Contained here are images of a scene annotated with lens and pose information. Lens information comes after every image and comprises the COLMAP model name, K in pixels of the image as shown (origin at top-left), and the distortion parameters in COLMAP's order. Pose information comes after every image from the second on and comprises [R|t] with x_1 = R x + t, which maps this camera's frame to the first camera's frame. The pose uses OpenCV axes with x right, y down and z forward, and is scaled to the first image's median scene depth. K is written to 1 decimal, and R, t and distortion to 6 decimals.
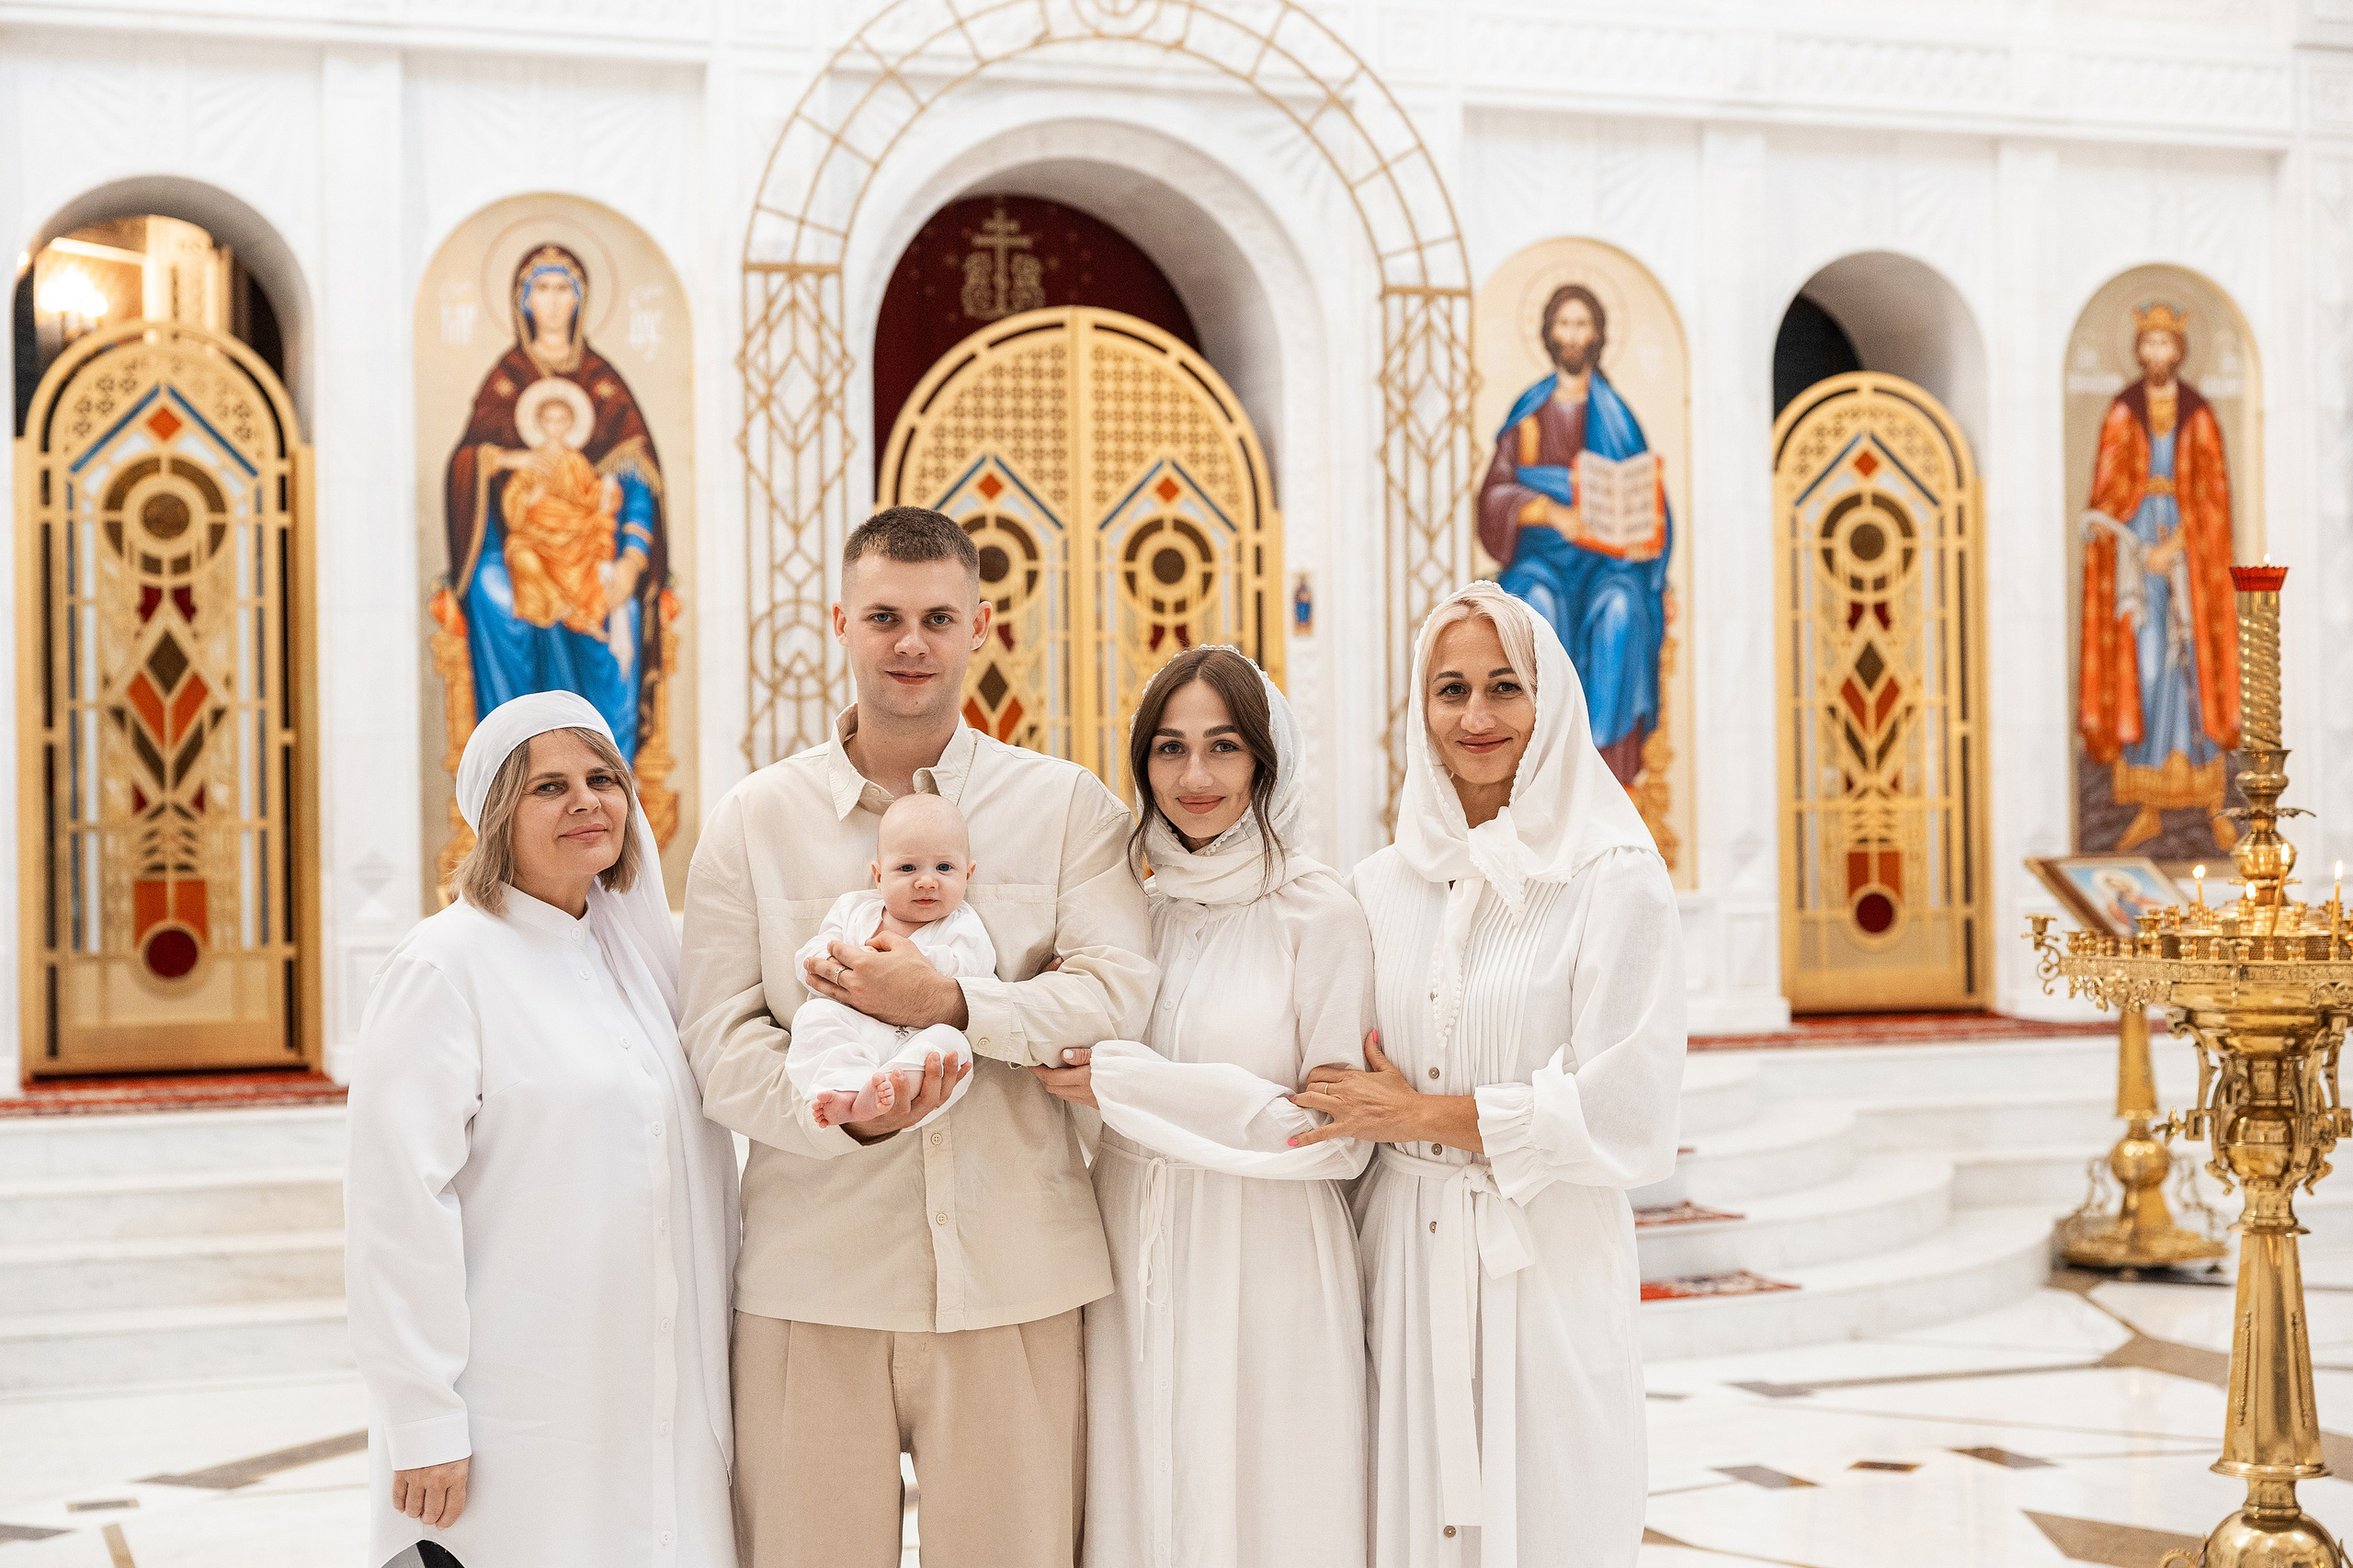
lens RADIAL K [[3696.8, 0, 1163.1], [0, 3696.8, 788.2], [0, 0, 1]] dist [0.029591, 0.000000]
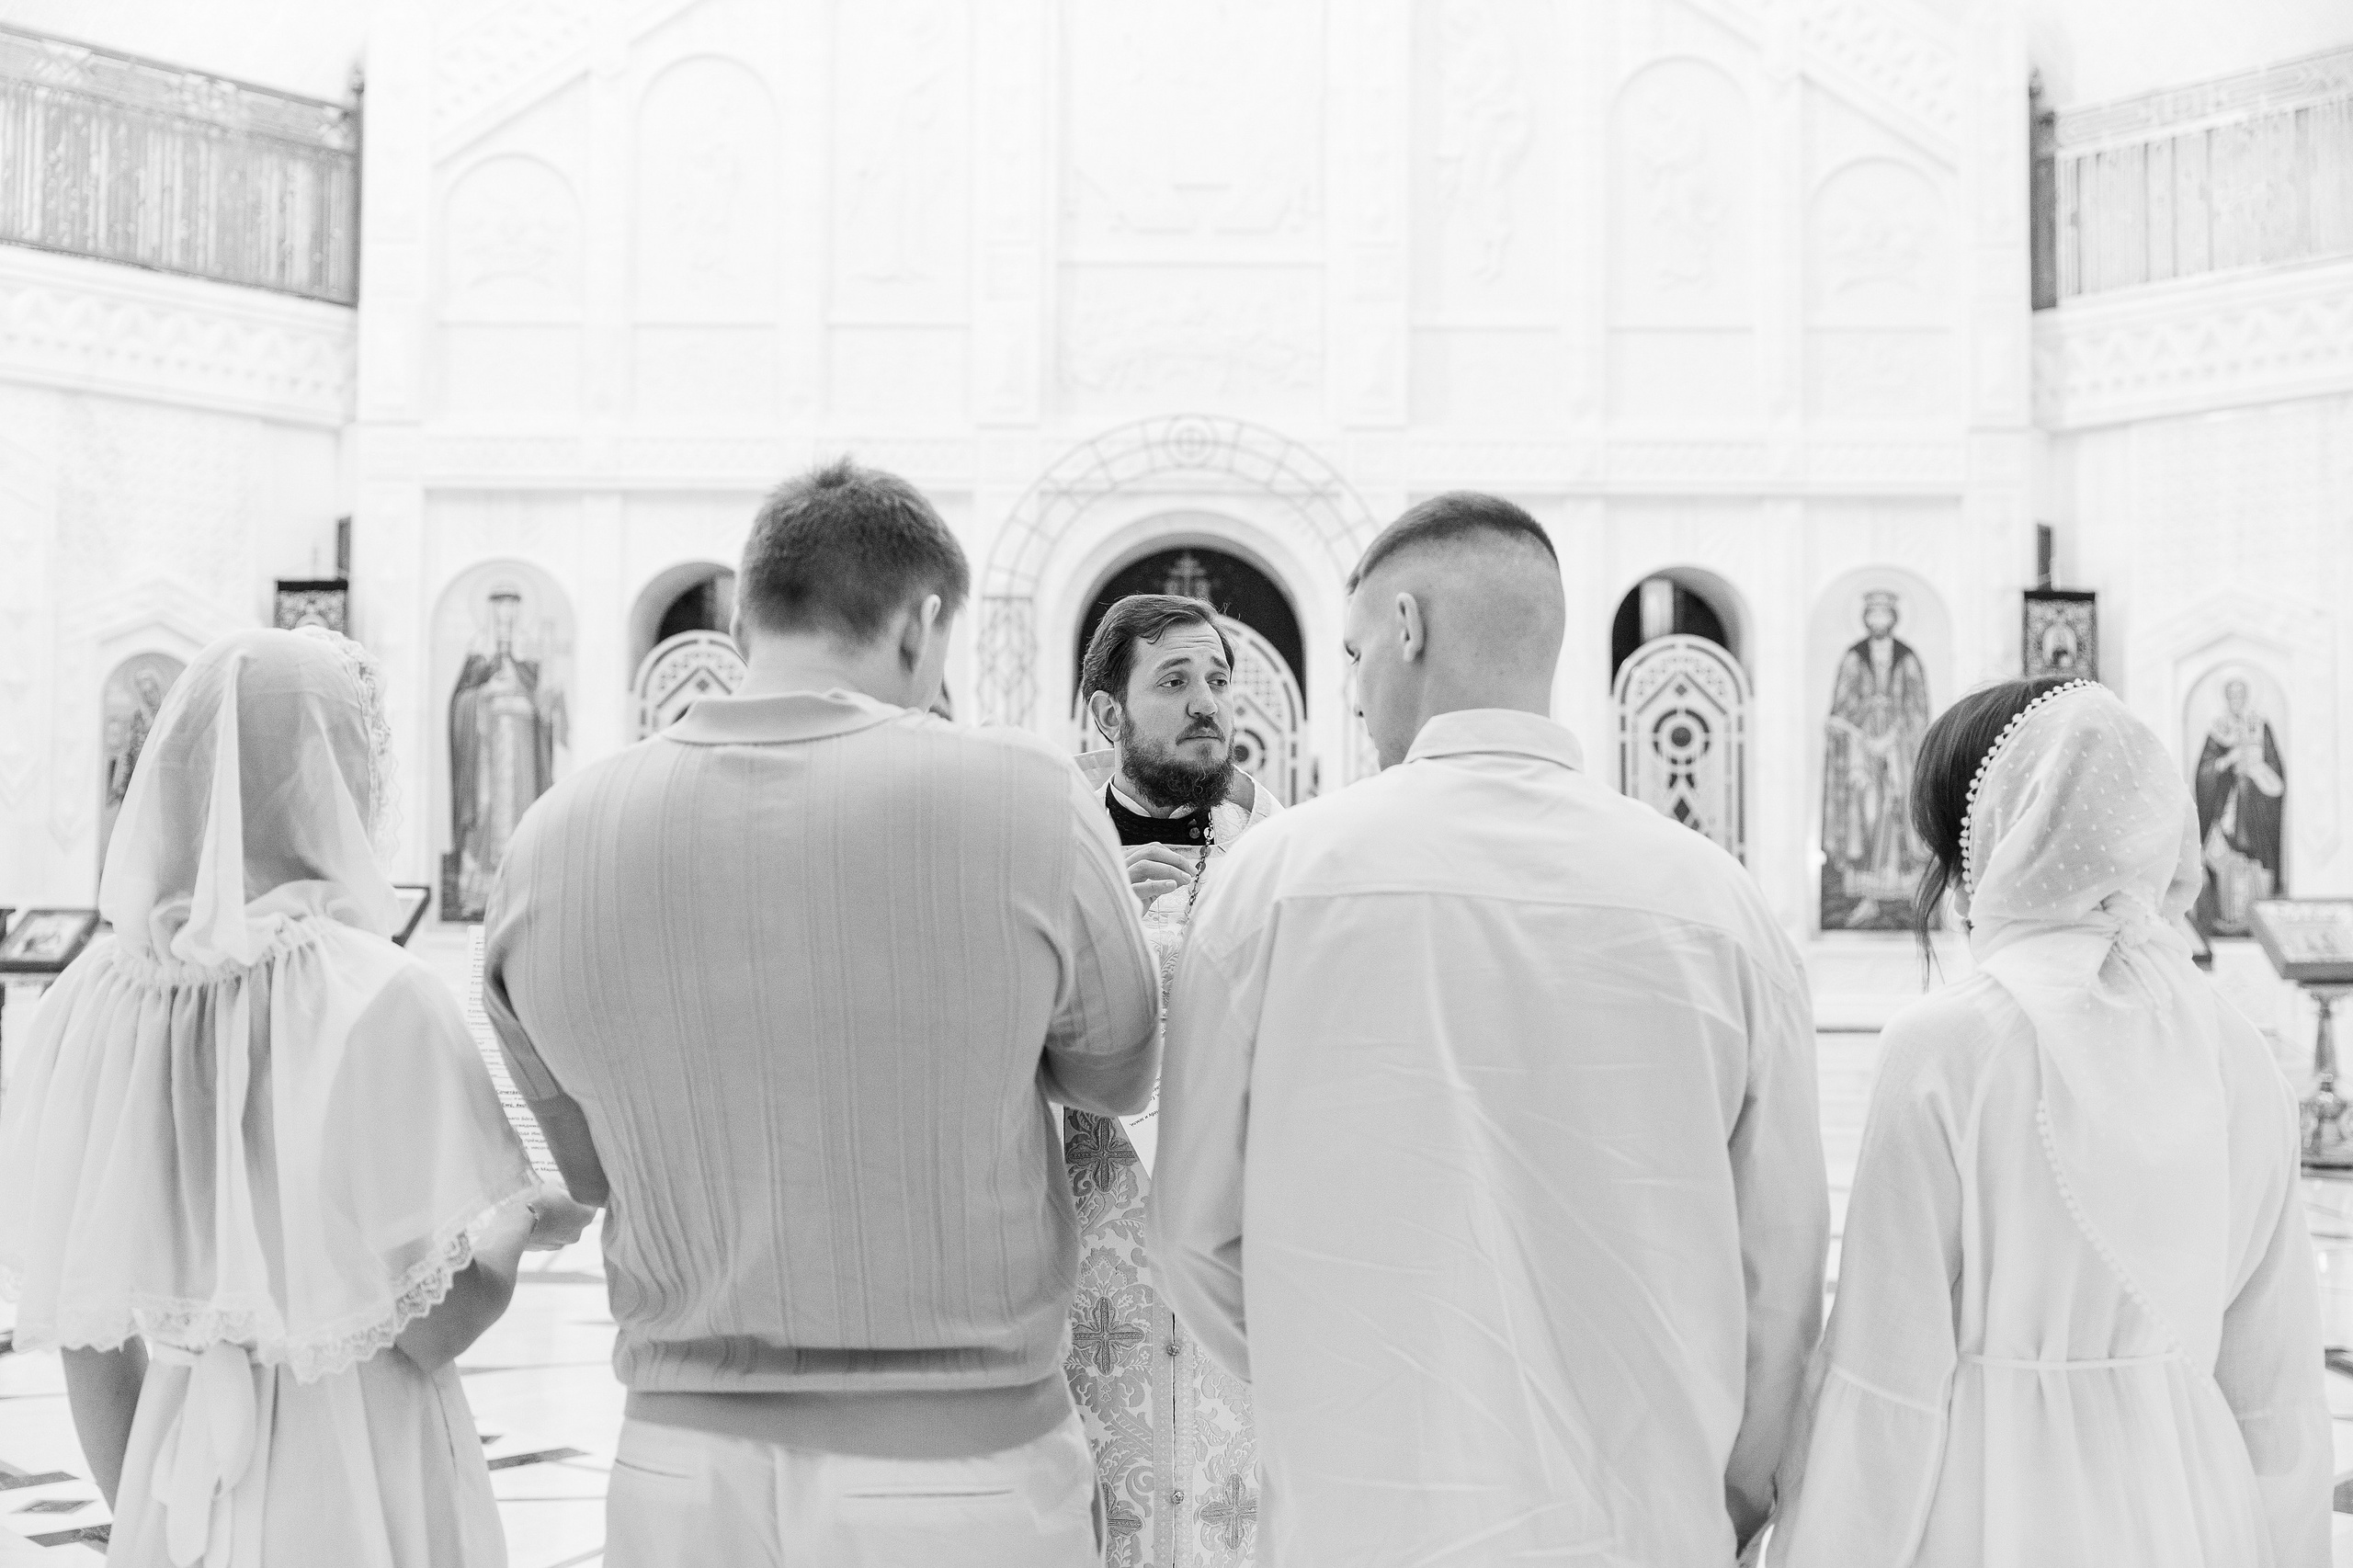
lens RADIAL K [[2477.5, 0, 1172.6], [0, 2477.5, 779.5], [0, 0, 1]] dist [-0.007565, 0.000000]
pose [[0.939516, 0.004375, -0.342478, 0.385678], [-0.015796, 0.999408, -0.030566, -0.009852], [0.342142, 0.034127, 0.939028, -0.144585]]
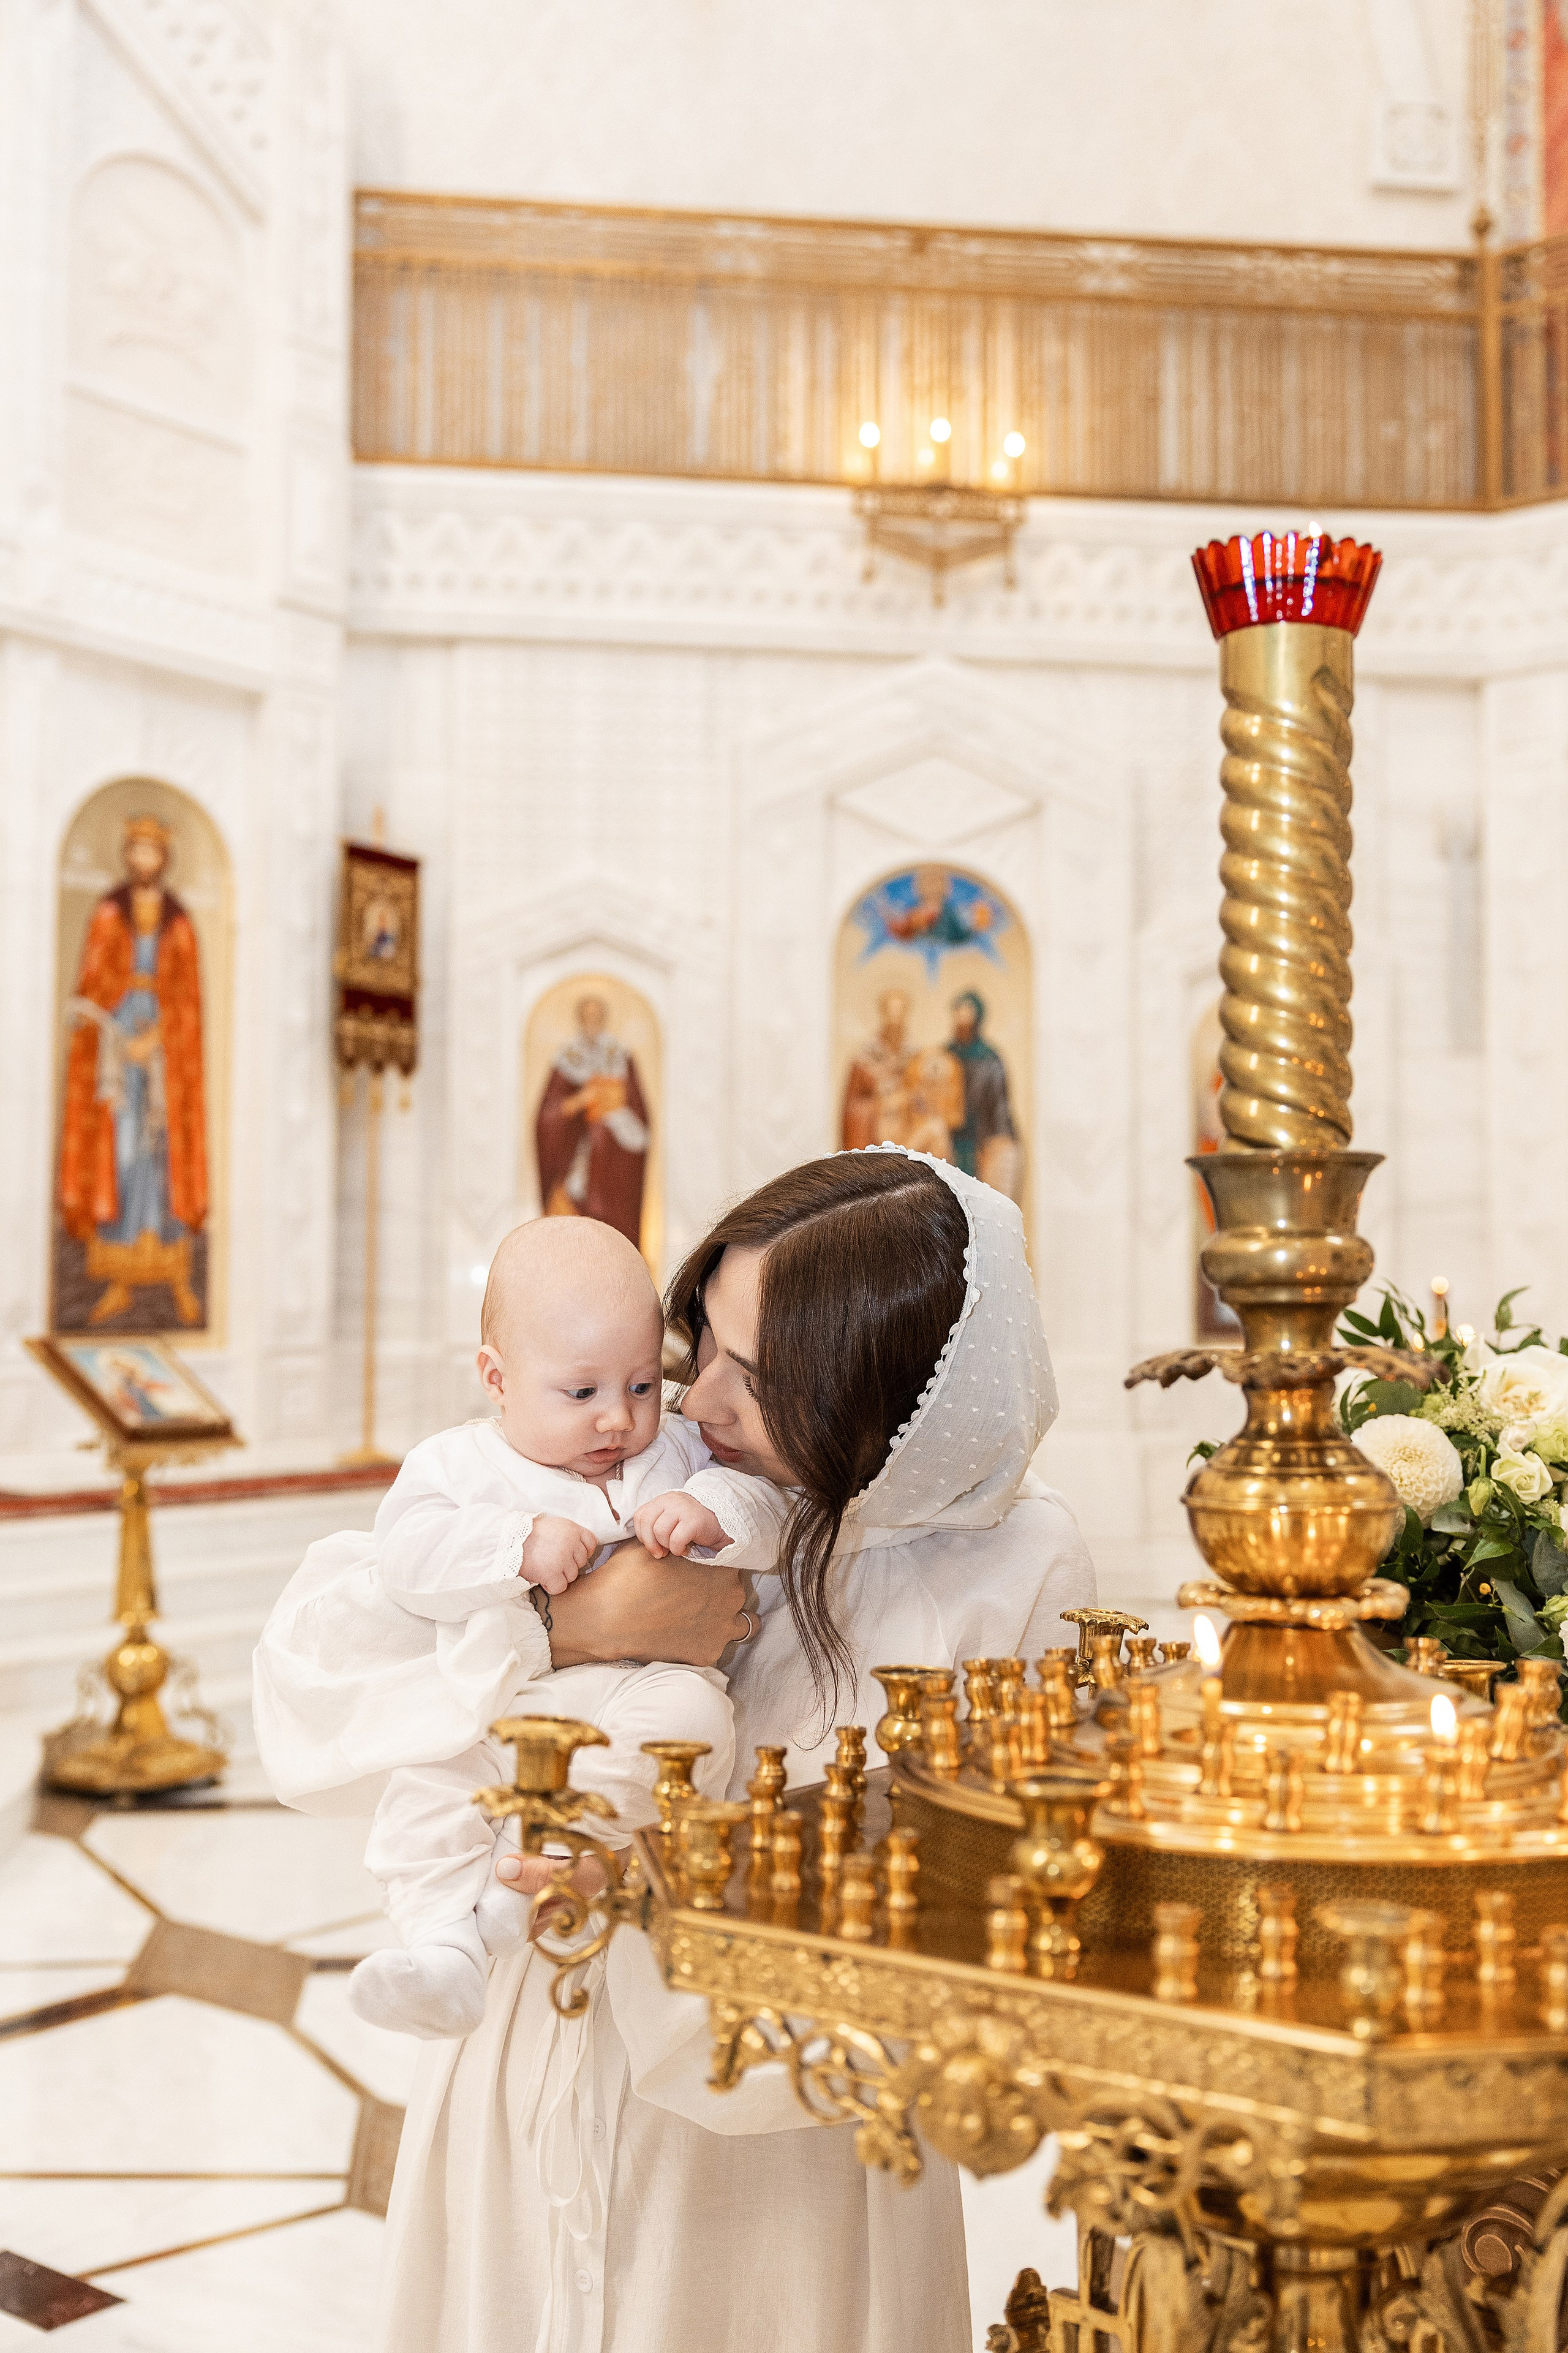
lens RADIAL K [[2379.1, 0, 771.9], [0, 2379.1, 1152.5], [0, 0, 1]] dist [0.016645, 0.000000]
pose [[0.845395, 0.051590, 0.531645, 0.064553], [-0.026704, 0.998162, -0.054397, 0.000289], [-0.533474, 0.031790, 0.845219, 0.352825]]
